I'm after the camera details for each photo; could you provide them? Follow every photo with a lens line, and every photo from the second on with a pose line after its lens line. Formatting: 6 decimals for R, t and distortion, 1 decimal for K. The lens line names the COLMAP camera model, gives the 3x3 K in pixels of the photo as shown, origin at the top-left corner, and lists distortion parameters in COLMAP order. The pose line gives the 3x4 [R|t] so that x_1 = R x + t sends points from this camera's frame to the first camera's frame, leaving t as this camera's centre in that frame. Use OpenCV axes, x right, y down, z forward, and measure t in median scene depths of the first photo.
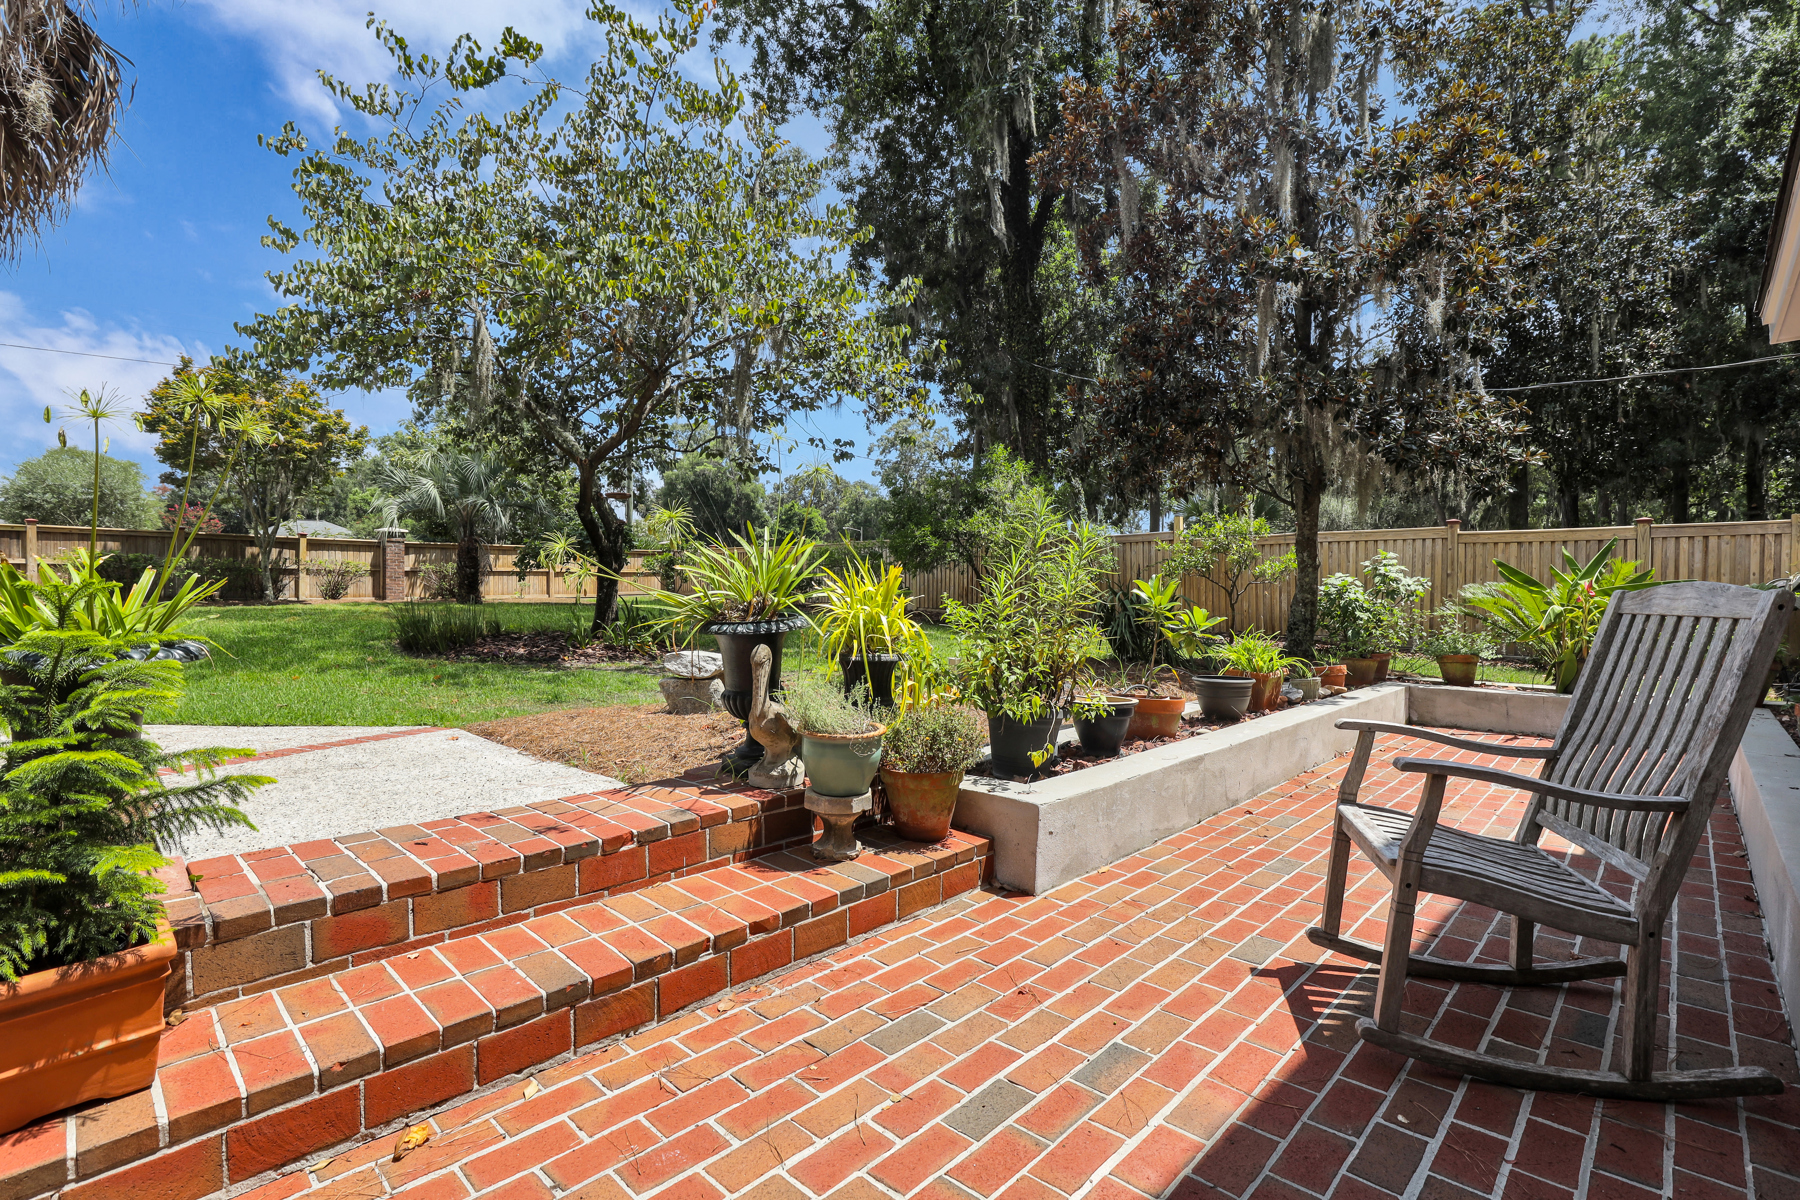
lens RADIAL K [[816.8, 0, 913.0], [0, 816.8, 598.9], [0, 0, 1]] dist [-0.001185, 0.000190]
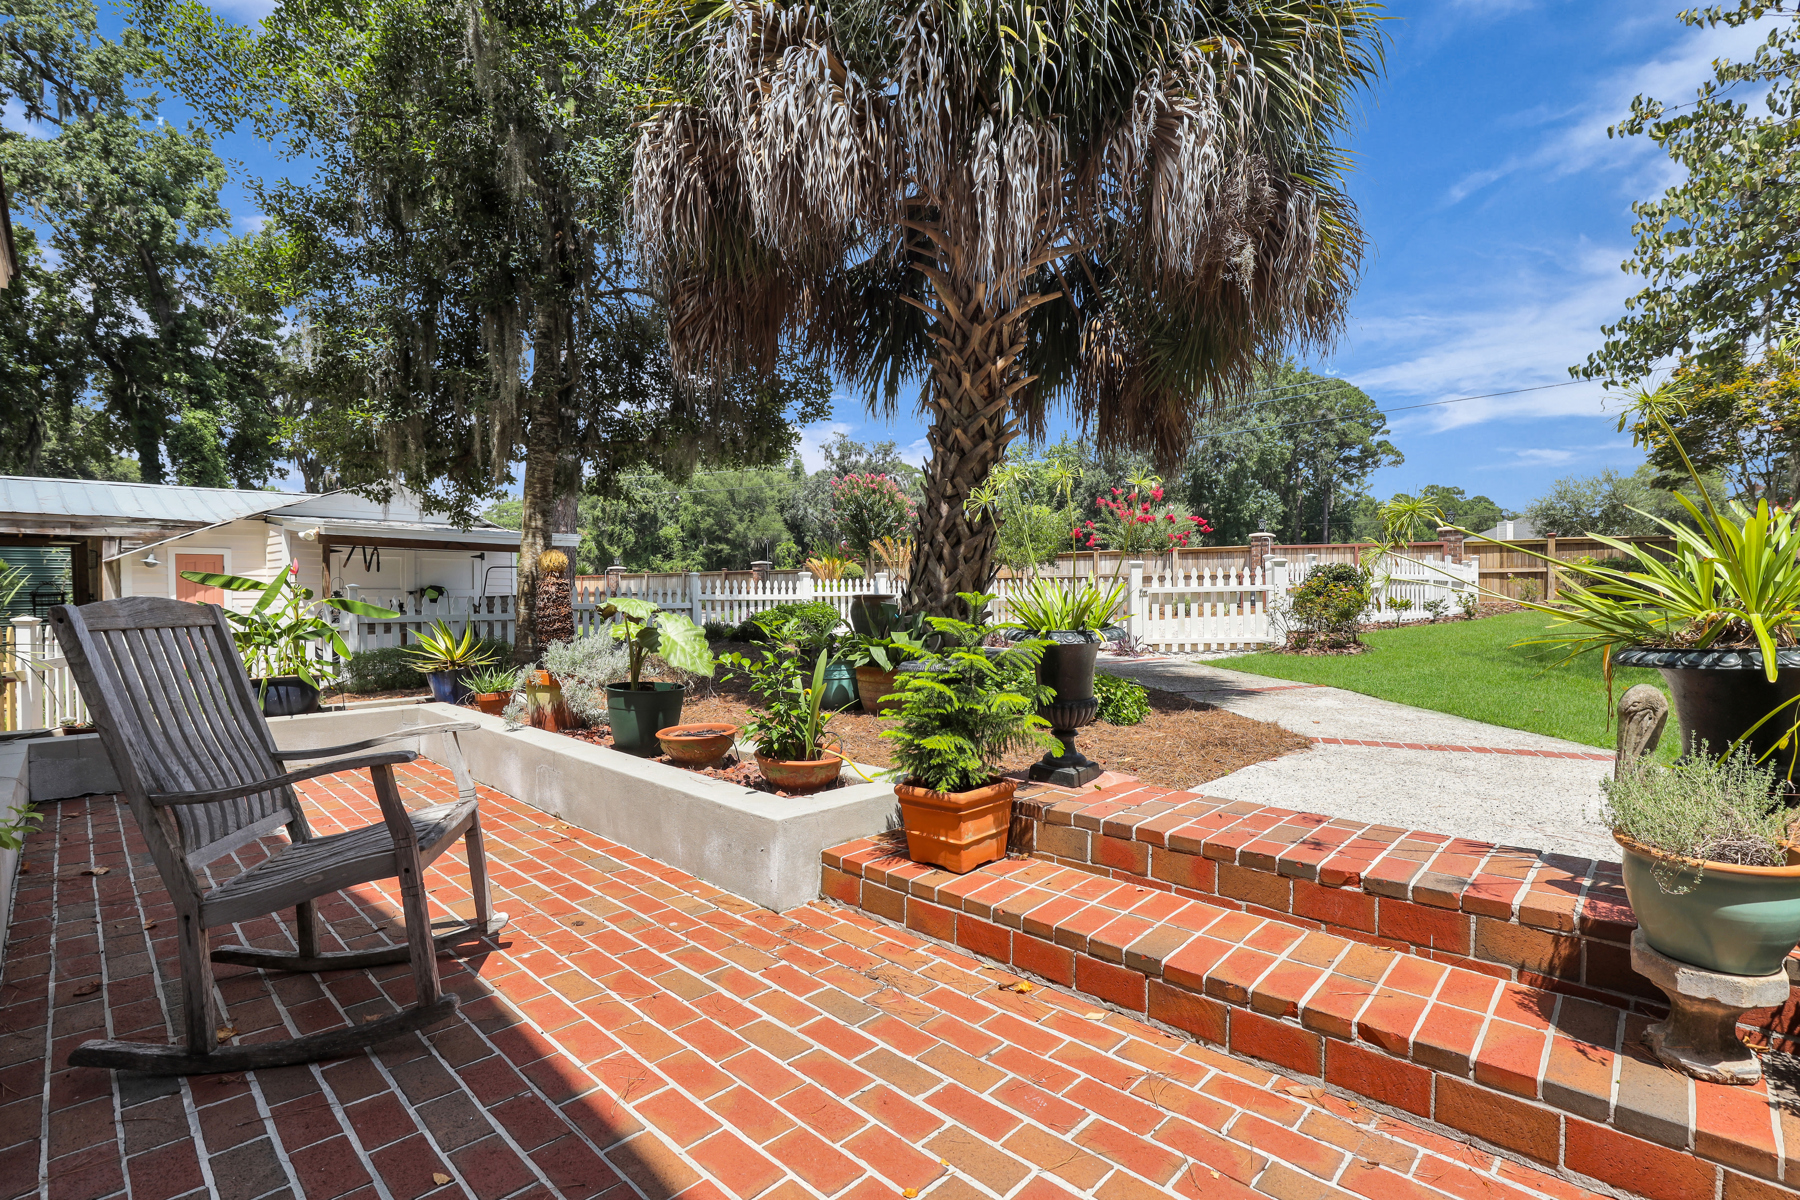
lens RADIAL K [[816.8, 0, 914.8], [0, 816.8, 594.9], [0, 0, 1]] dist [-0.001185, 0.000190]
pose [[0.045679, -0.001868, -0.998954, 0.540581], [-0.007756, 0.999967, -0.002225, -0.009963], [0.998926, 0.007850, 0.045663, 0.505875]]
